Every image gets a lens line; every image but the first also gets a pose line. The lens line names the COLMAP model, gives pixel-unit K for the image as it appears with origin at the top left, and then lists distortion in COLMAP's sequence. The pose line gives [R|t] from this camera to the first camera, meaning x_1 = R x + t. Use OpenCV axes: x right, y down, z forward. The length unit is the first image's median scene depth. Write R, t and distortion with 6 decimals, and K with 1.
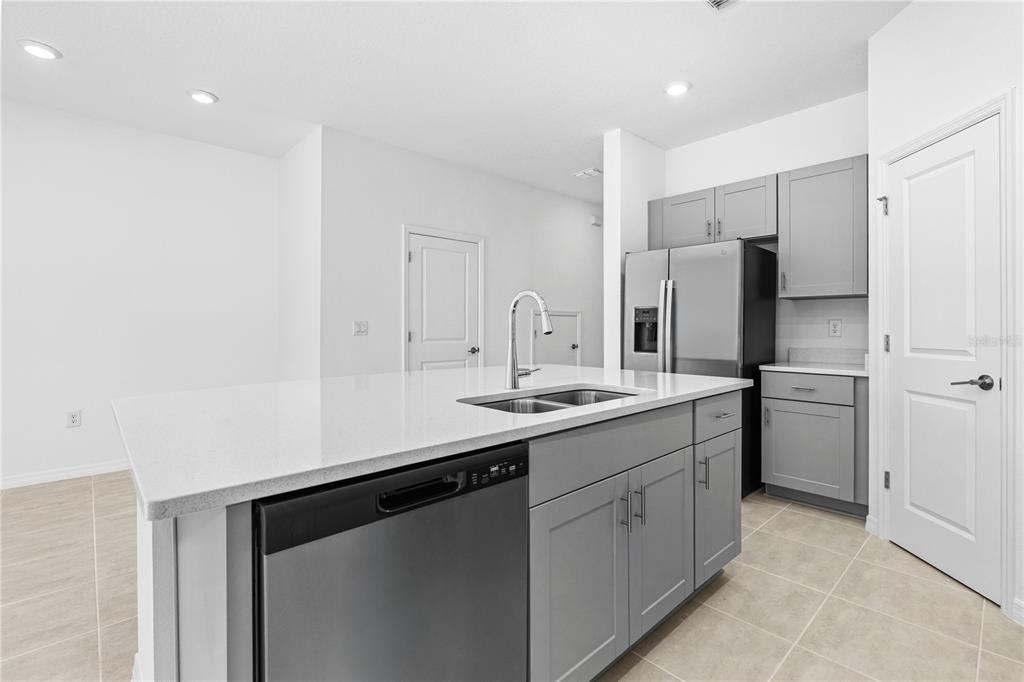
lens RADIAL K [[467.4, 0, 515.5], [0, 467.4, 325.1], [0, 0, 1]] dist [-0.005831, 0.001596]
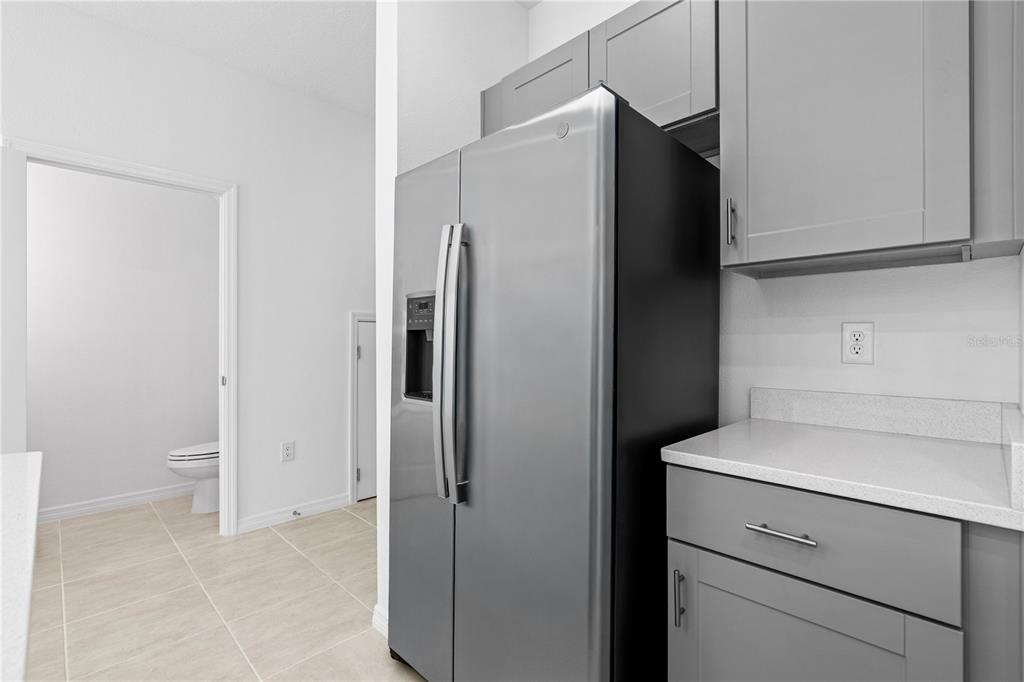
lens RADIAL K [[467.4, 0, 517.0], [0, 467.4, 333.6], [0, 0, 1]] dist [-0.005831, 0.001596]
pose [[0.999219, -0.001540, 0.039476, 0.371188], [0.001677, 0.999993, -0.003438, -0.000474], [-0.039470, 0.003502, 0.999215, 0.604533]]
